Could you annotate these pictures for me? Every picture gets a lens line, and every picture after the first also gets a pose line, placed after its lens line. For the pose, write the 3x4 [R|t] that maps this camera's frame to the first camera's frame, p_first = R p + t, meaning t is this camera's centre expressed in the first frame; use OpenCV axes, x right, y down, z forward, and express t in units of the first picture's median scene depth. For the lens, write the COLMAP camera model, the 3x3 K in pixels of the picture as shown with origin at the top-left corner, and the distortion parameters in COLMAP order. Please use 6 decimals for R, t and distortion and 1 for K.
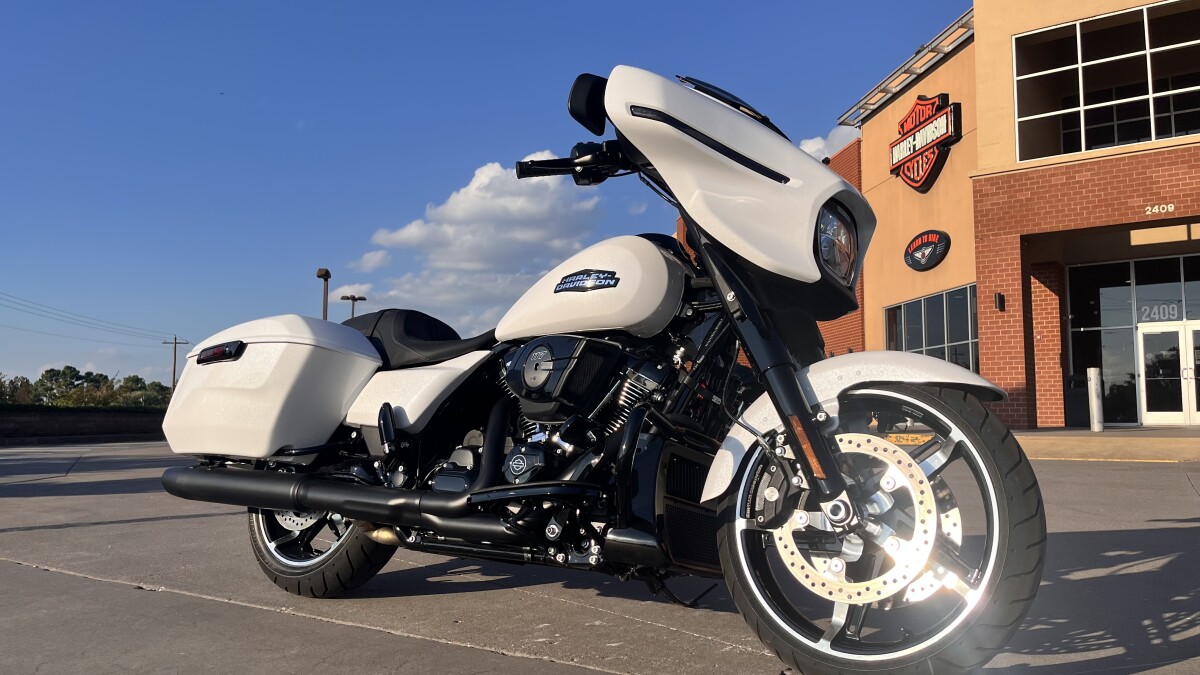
lens RADIAL K [[925.3, 0, 605.8], [0, 925.3, 325.8], [0, 0, 1]] dist [0.037153, -0.041170]
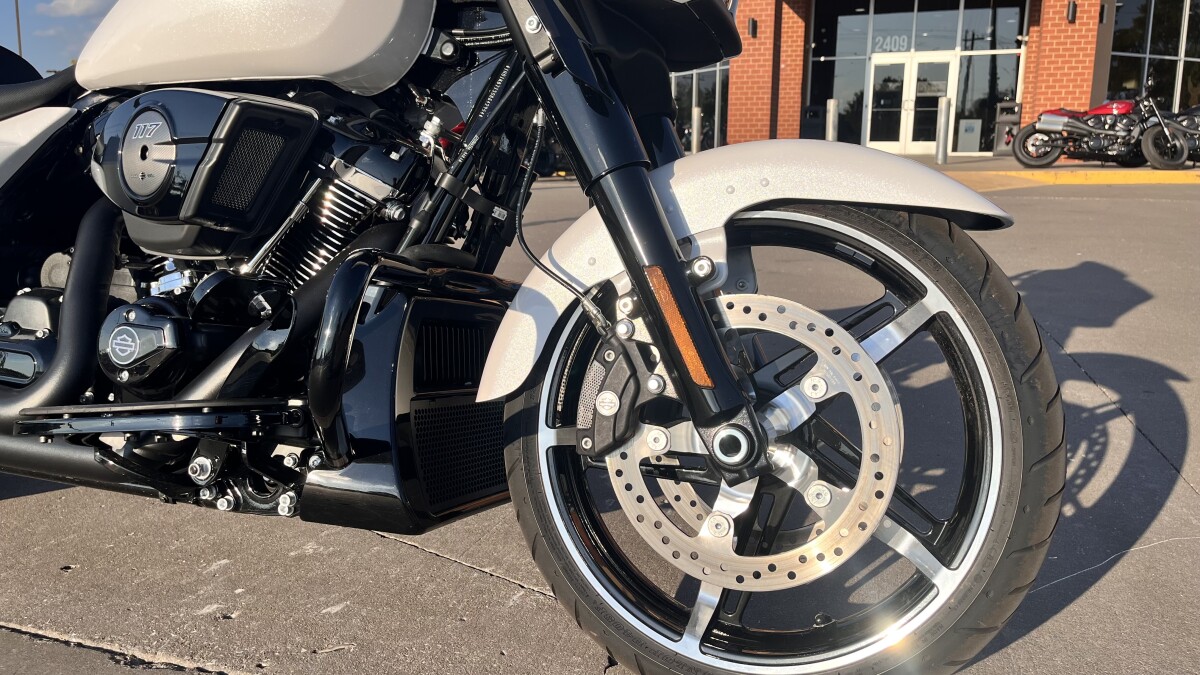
lens RADIAL K [[925.3, 0, 599.5], [0, 925.3, 338.8], [0, 0, 1]] dist [0.037153, -0.041170]
pose [[0.965314, -0.048894, 0.256471, 0.029047], [-0.031517, 0.953304, 0.300364, -0.019413], [-0.259181, -0.298029, 0.918697, 0.436420]]
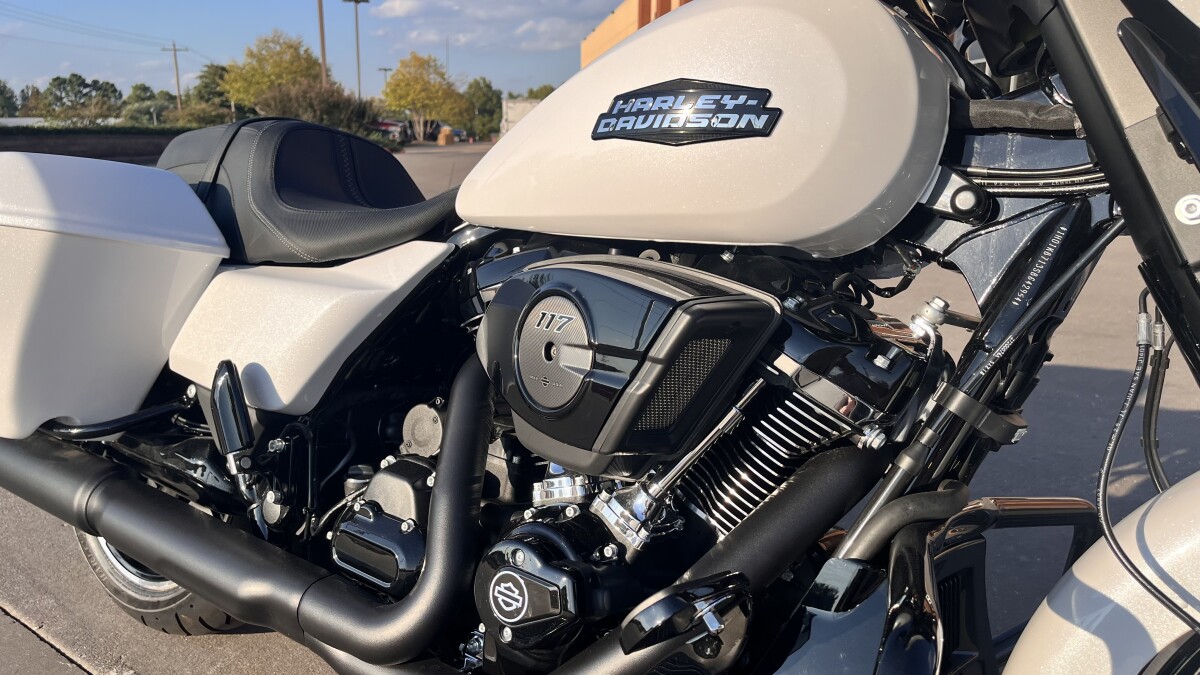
lens RADIAL K [[925.3, 0, 586.1], [0, 925.3, 331.3], [0, 0, 1]] dist [0.037153, -0.041170]
pose [[0.999052, 0.007239, -0.042920, -0.043365], [0.006577, 0.949643, 0.313264, -0.082552], [0.043026, -0.313249, 0.948696, 0.638256]]
